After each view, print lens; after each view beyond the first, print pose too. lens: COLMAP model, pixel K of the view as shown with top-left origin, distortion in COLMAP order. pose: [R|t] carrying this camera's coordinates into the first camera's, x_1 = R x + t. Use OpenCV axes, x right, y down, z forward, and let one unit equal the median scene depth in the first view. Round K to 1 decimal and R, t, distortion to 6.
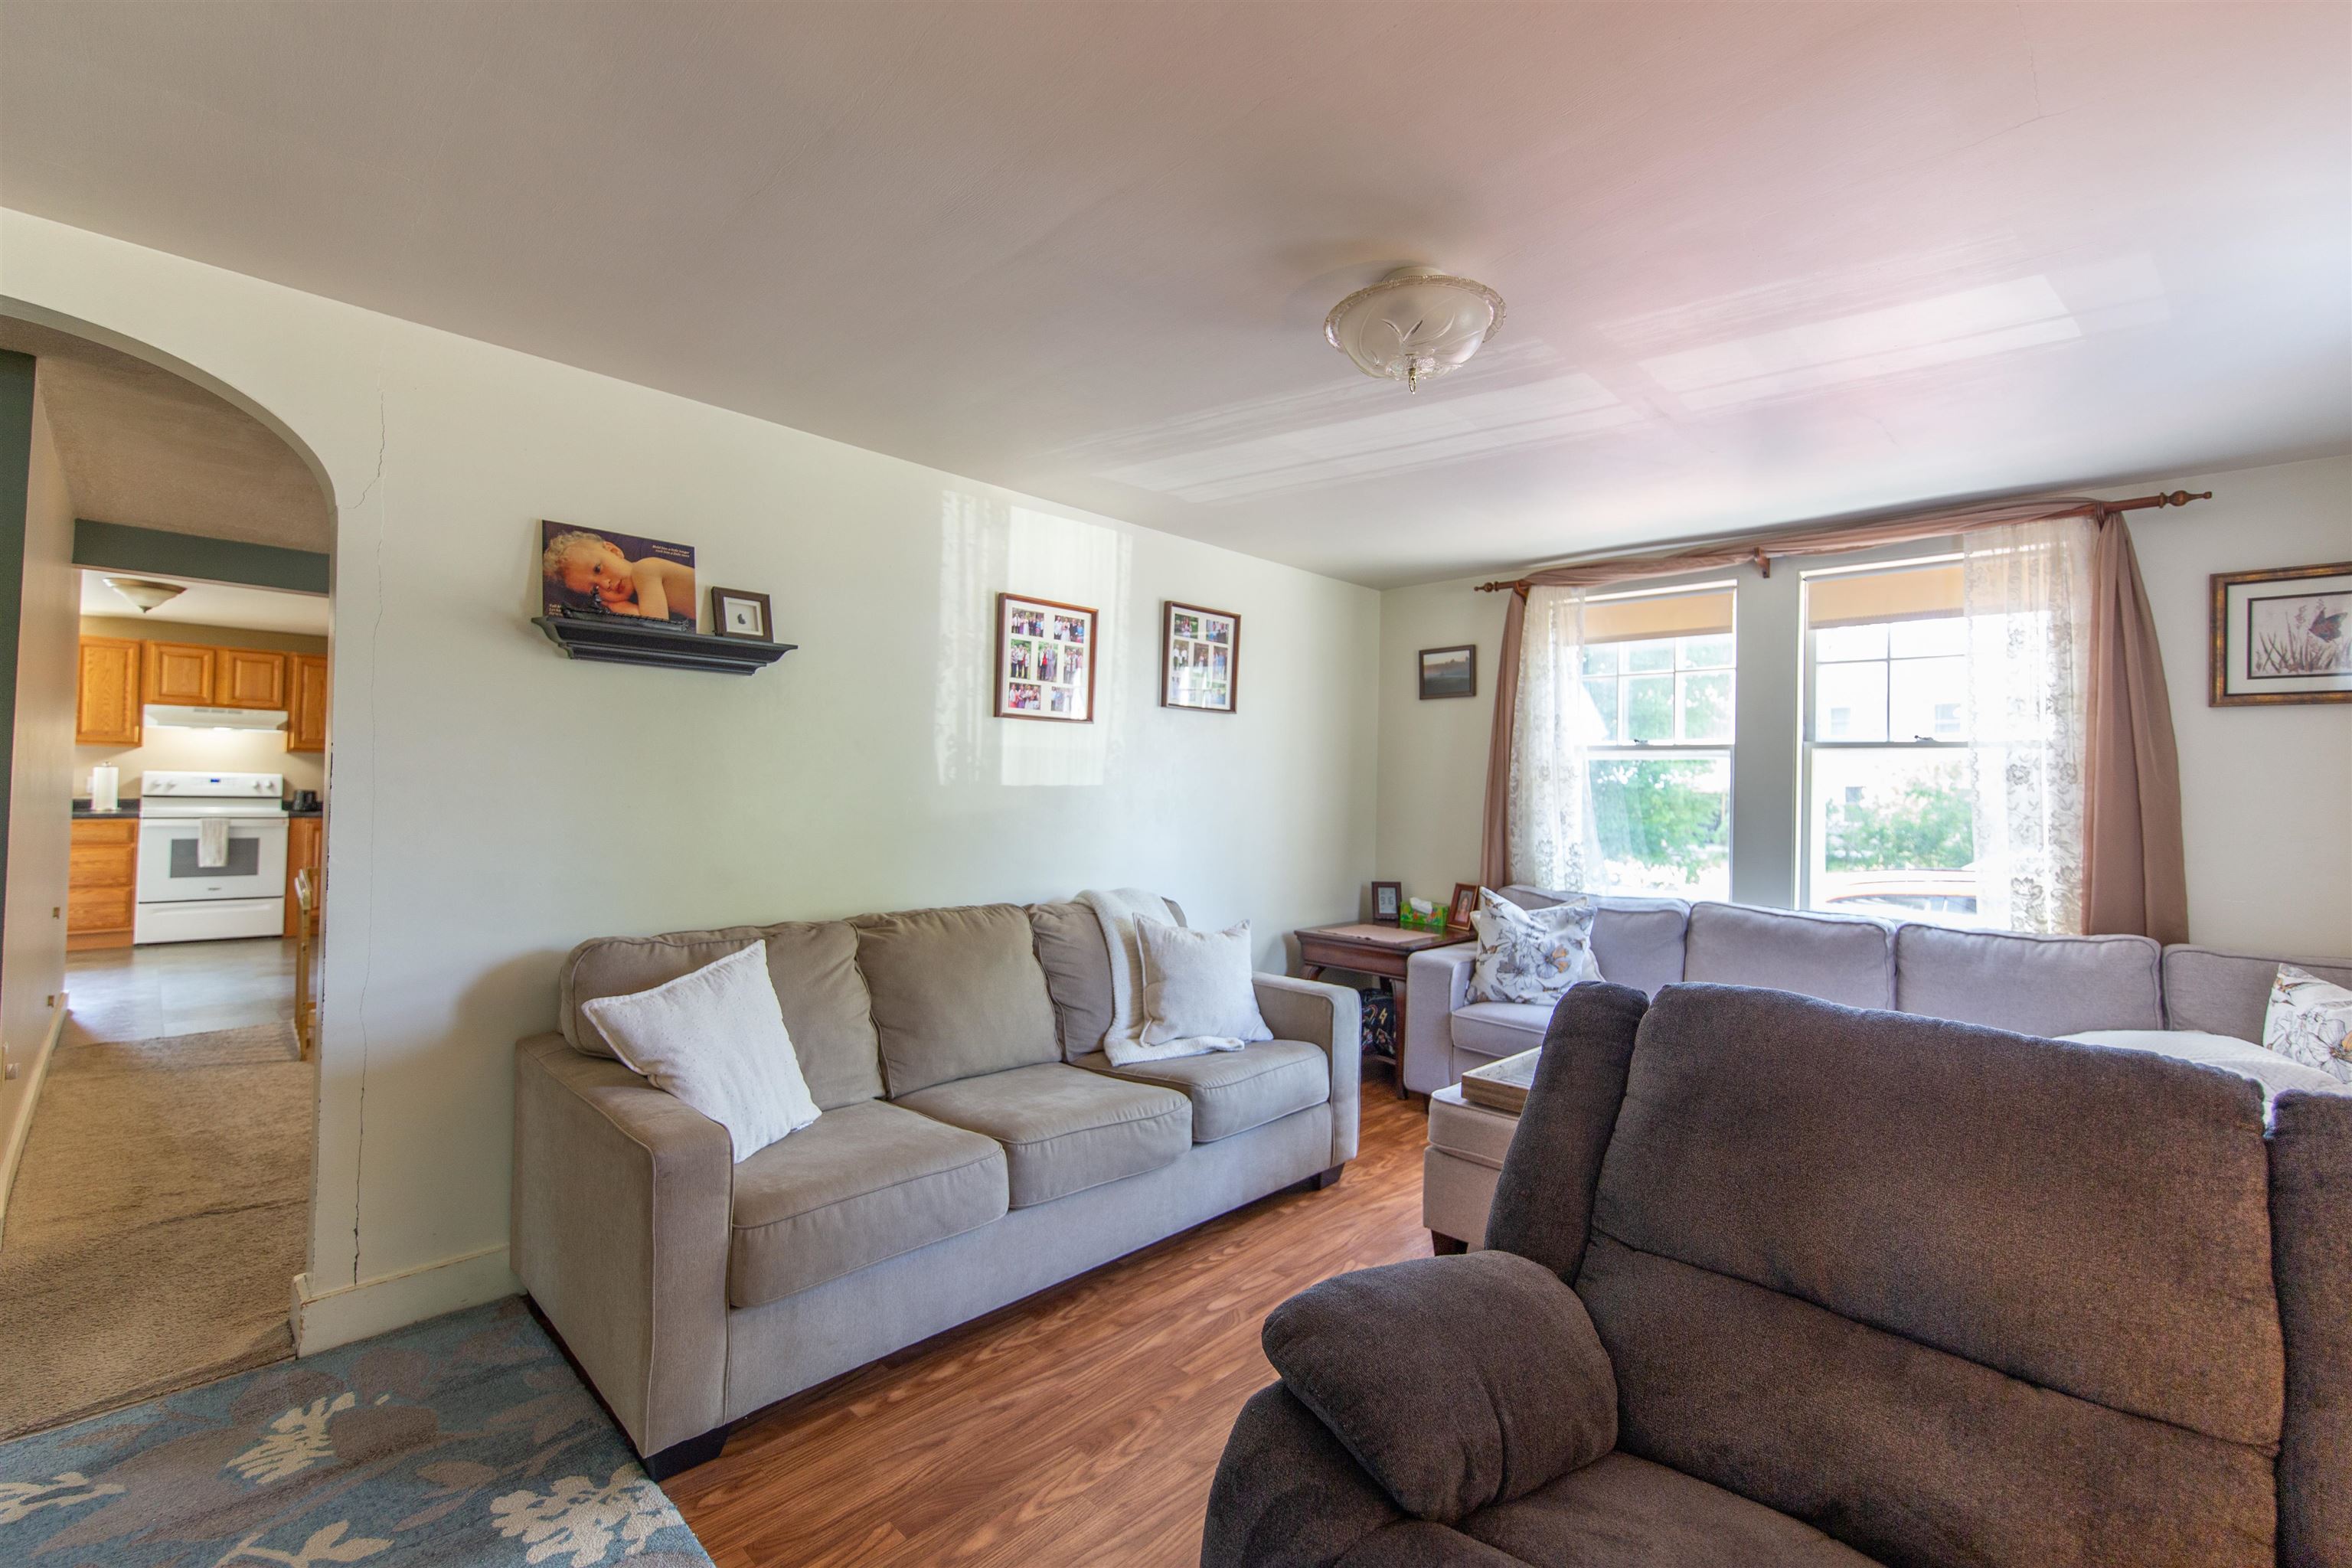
lens RADIAL K [[1021.6, 0, 1176.0], [0, 1021.6, 771.4], [0, 0, 1]] dist [0.000933, -0.000286]
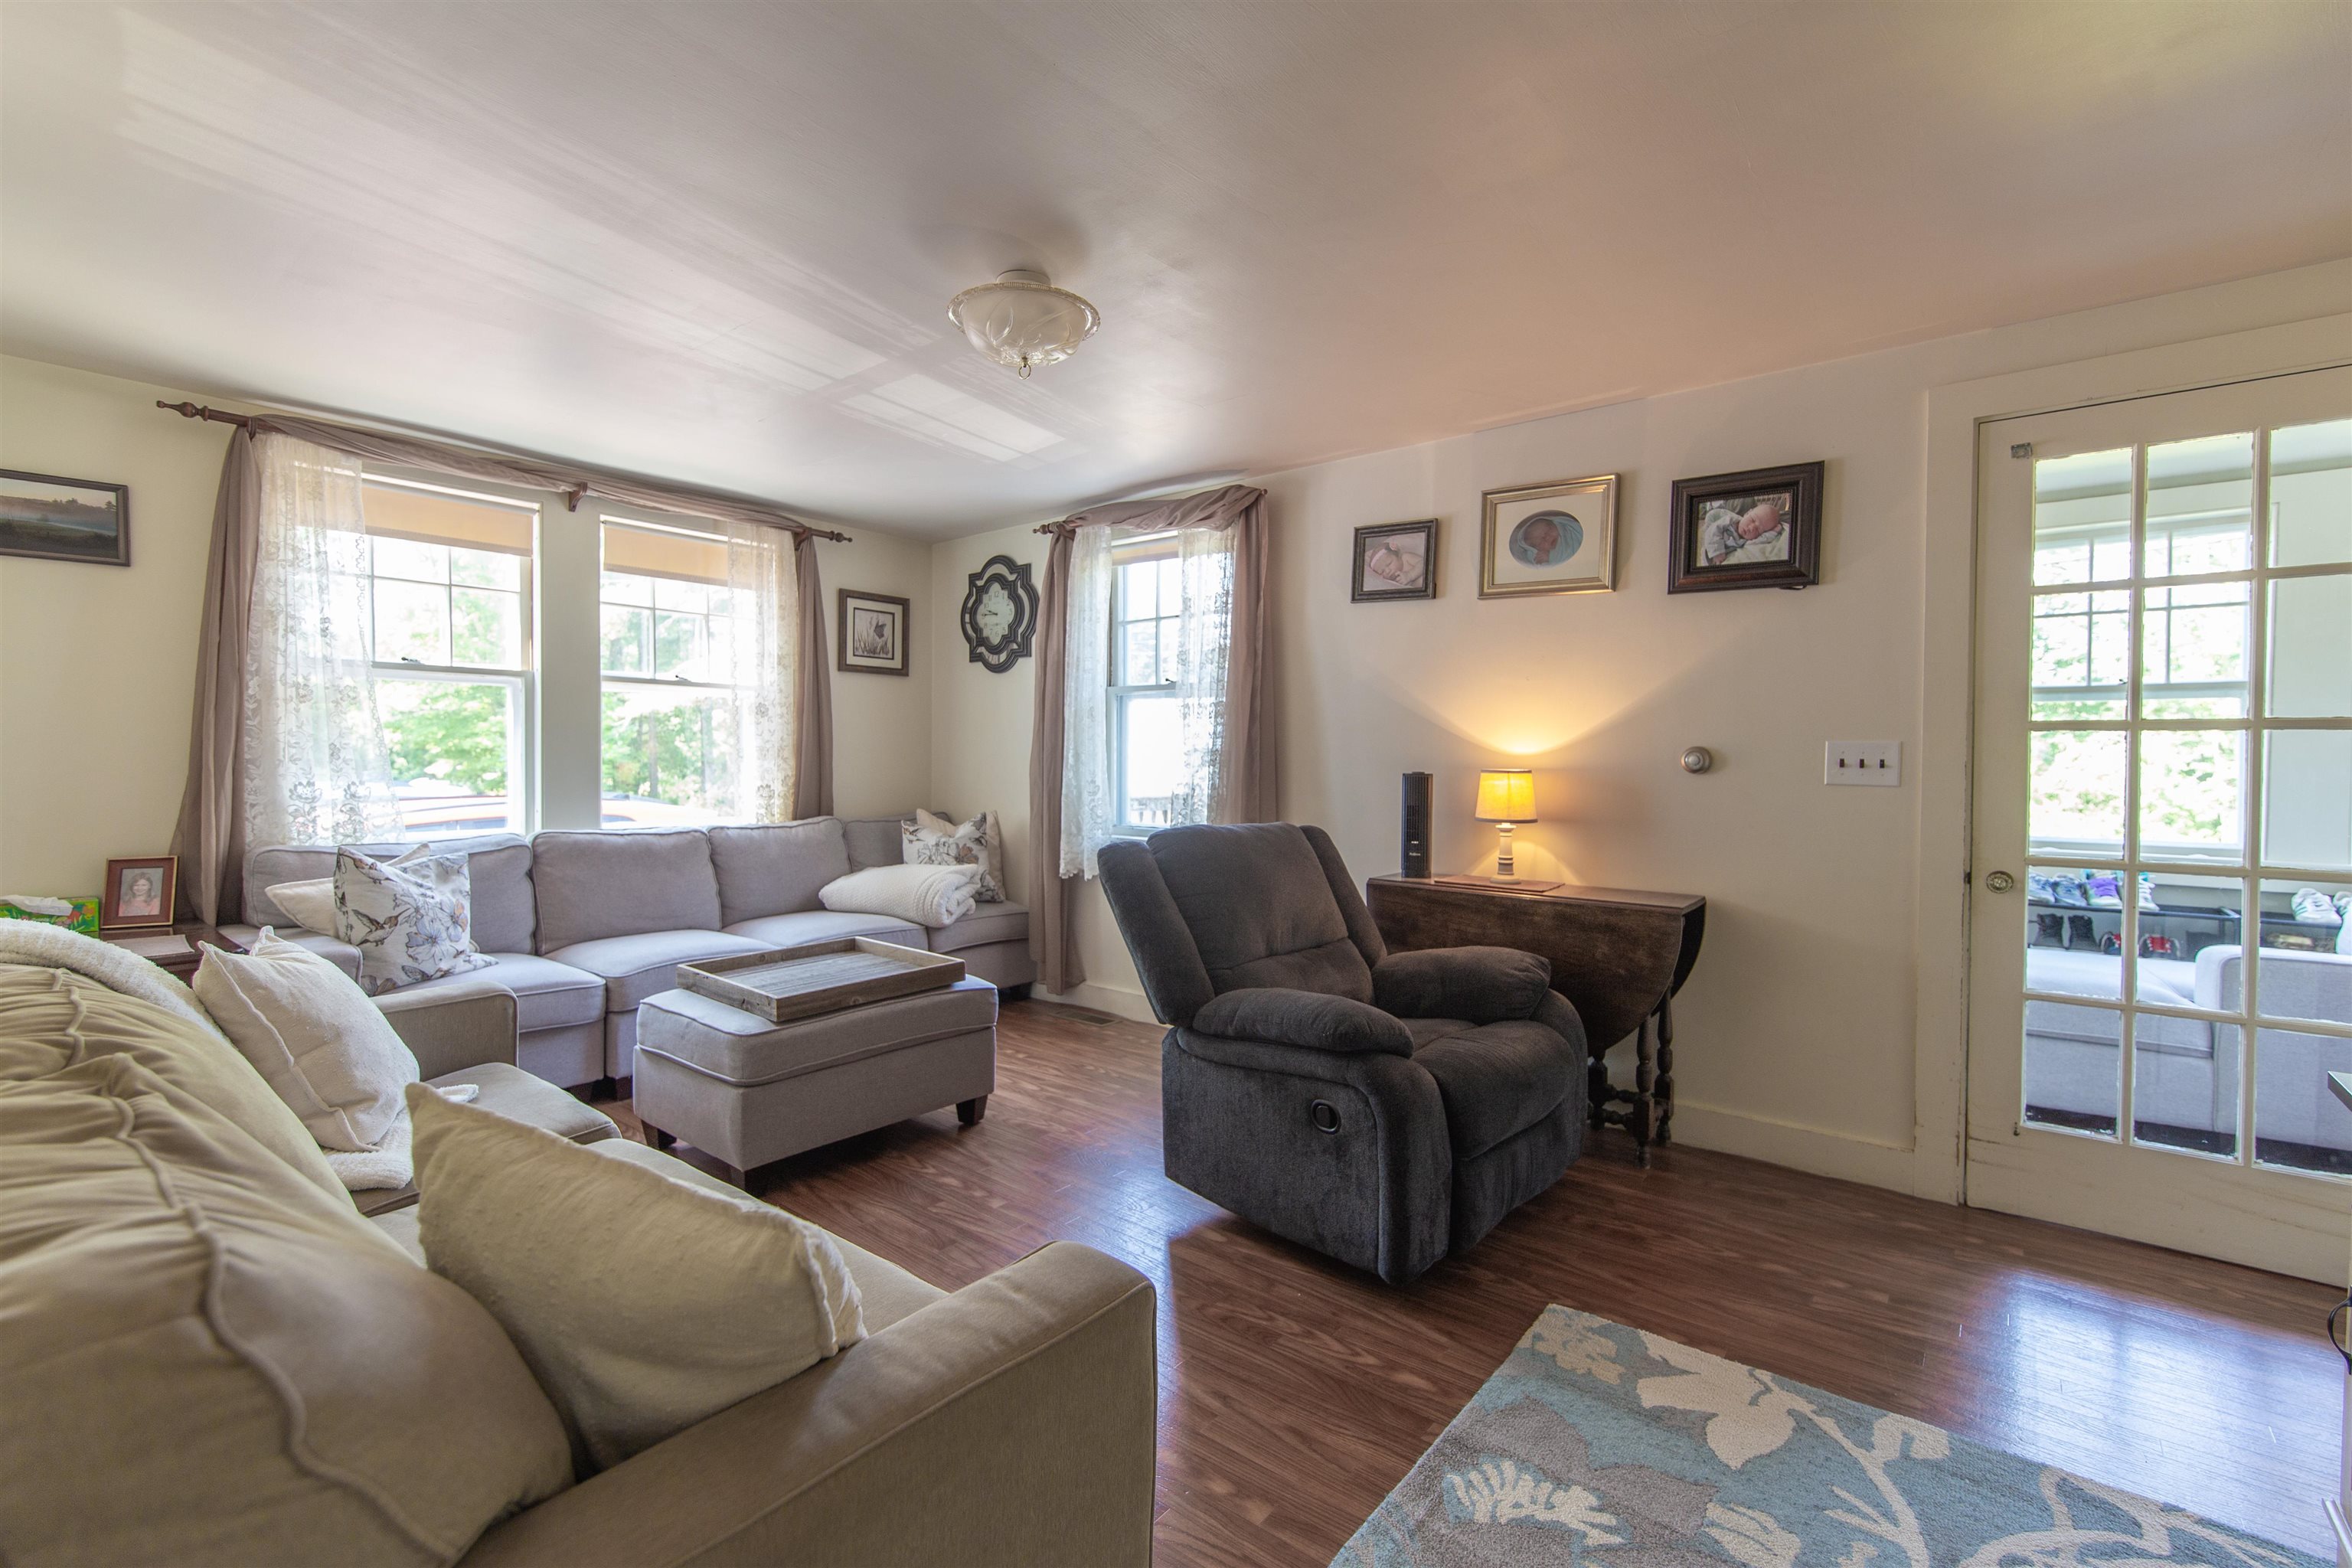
lens RADIAL K [[1021.6, 0, 1176.0], [0, 1021.6, 771.4], [0, 0, 1]] dist [0.000933, -0.000286]
pose [[-0.095272, -0.037050, 0.994762, -0.570293], [-0.024660, 0.999088, 0.034850, 0.022739], [-0.995146, -0.021211, -0.096098, 0.550599]]
